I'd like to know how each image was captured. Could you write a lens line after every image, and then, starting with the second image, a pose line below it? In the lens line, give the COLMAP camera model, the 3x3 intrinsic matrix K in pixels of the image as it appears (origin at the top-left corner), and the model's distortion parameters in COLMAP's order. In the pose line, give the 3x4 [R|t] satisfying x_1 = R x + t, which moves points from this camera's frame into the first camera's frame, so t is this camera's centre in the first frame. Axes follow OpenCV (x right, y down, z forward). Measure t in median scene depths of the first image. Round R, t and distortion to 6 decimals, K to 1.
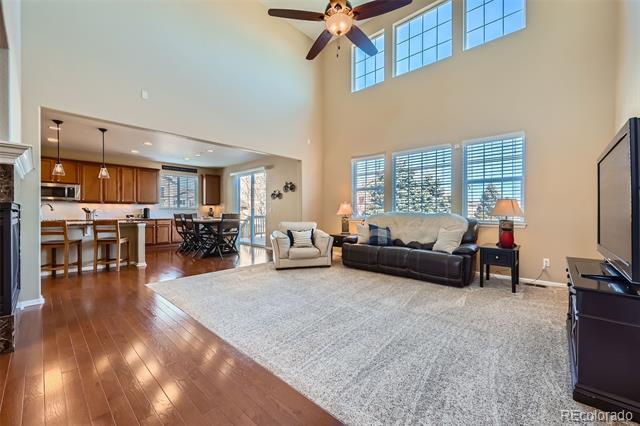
lens RADIAL K [[256.7, 0, 323.1], [0, 256.7, 212.5], [0, 0, 1]] dist [-0.003096, 0.000079]
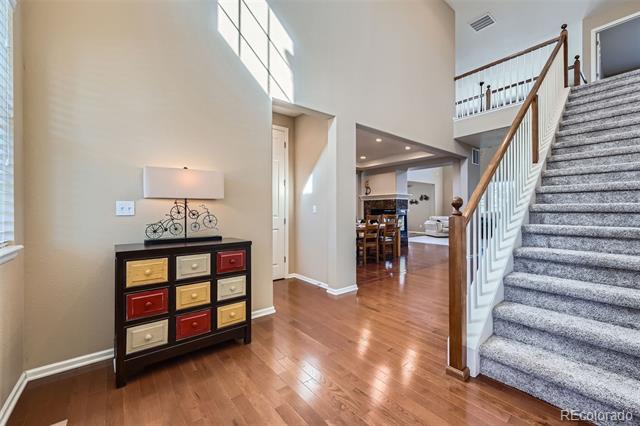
lens RADIAL K [[256.7, 0, 320.5], [0, 256.7, 209.4], [0, 0, 1]] dist [-0.003096, 0.000079]
pose [[0.986396, -0.006239, -0.164268, -0.581312], [0.004658, 0.999939, -0.010008, -0.000704], [0.164320, 0.009107, 0.986365, -0.975918]]
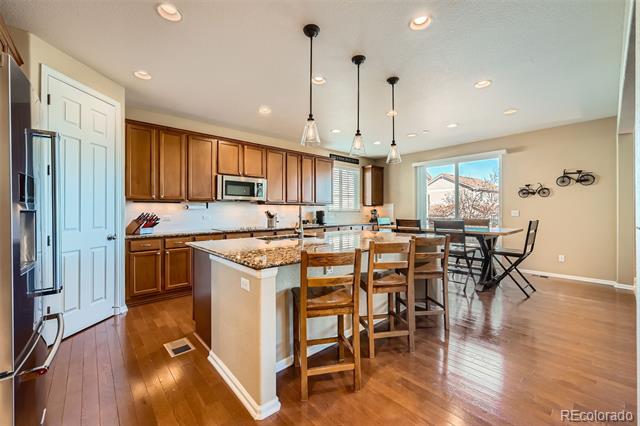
lens RADIAL K [[256.7, 0, 318.9], [0, 256.7, 209.1], [0, 0, 1]] dist [-0.003096, 0.000079]
pose [[0.993361, -0.003764, -0.114981, -0.717985], [0.002713, 0.999953, -0.009298, -0.017389], [0.115011, 0.008924, 0.993324, 0.299580]]
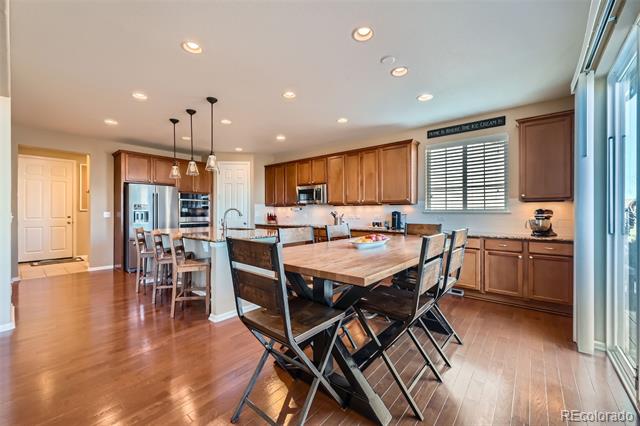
lens RADIAL K [[256.7, 0, 323.5], [0, 256.7, 211.8], [0, 0, 1]] dist [-0.003096, 0.000079]
pose [[0.035990, -0.000464, -0.999352, -0.121069], [-0.002610, 0.999996, -0.000558, -0.018466], [0.999349, 0.002628, 0.035988, 0.957882]]
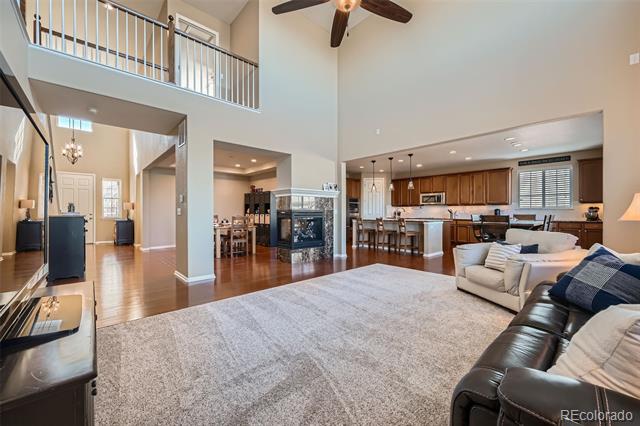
lens RADIAL K [[256.7, 0, 319.1], [0, 256.7, 212.6], [0, 0, 1]] dist [-0.003096, 0.000079]
pose [[-0.107977, 0.001446, -0.994152, 0.455828], [-0.001064, 0.999998, 0.001570, -0.003996], [0.994153, 0.001227, -0.107975, 0.489129]]
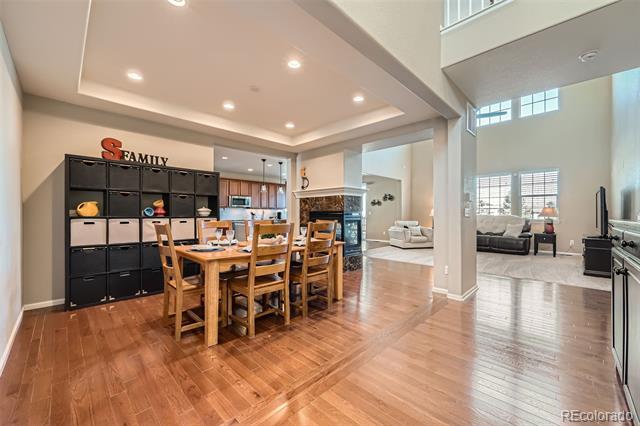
lens RADIAL K [[256.7, 0, 321.9], [0, 256.7, 214.1], [0, 0, 1]] dist [-0.003096, 0.000079]
pose [[0.999101, -0.001924, -0.042358, -0.463363], [0.001786, 0.999993, -0.003291, -0.000625], [0.042364, 0.003213, 0.999097, -0.500899]]
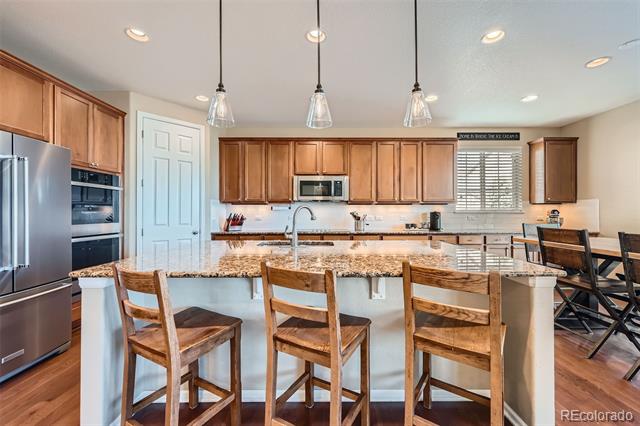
lens RADIAL K [[256.7, 0, 319.4], [0, 256.7, 210.9], [0, 0, 1]] dist [-0.003096, 0.000079]
pose [[0.668281, -0.005115, -0.743891, -0.524021], [-0.000734, 0.999971, -0.007536, -0.017046], [0.743909, 0.005582, 0.668258, 0.521136]]
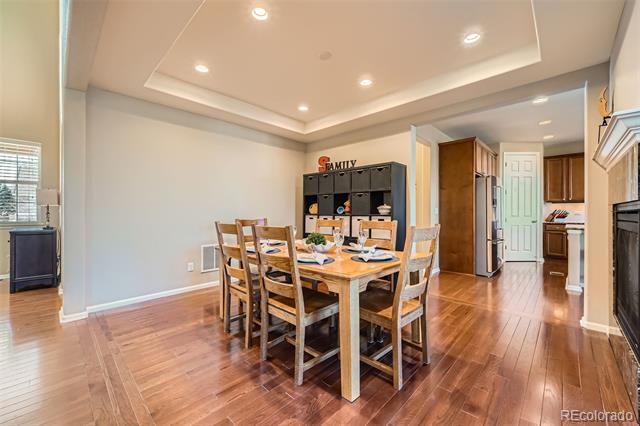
lens RADIAL K [[256.7, 0, 319.2], [0, 256.7, 211.4], [0, 0, 1]] dist [-0.003096, 0.000079]
pose [[-0.034707, -0.003872, -0.999390, -0.217629], [-0.003497, 0.999987, -0.003753, -0.002145], [0.999391, 0.003364, -0.034721, -0.012390]]
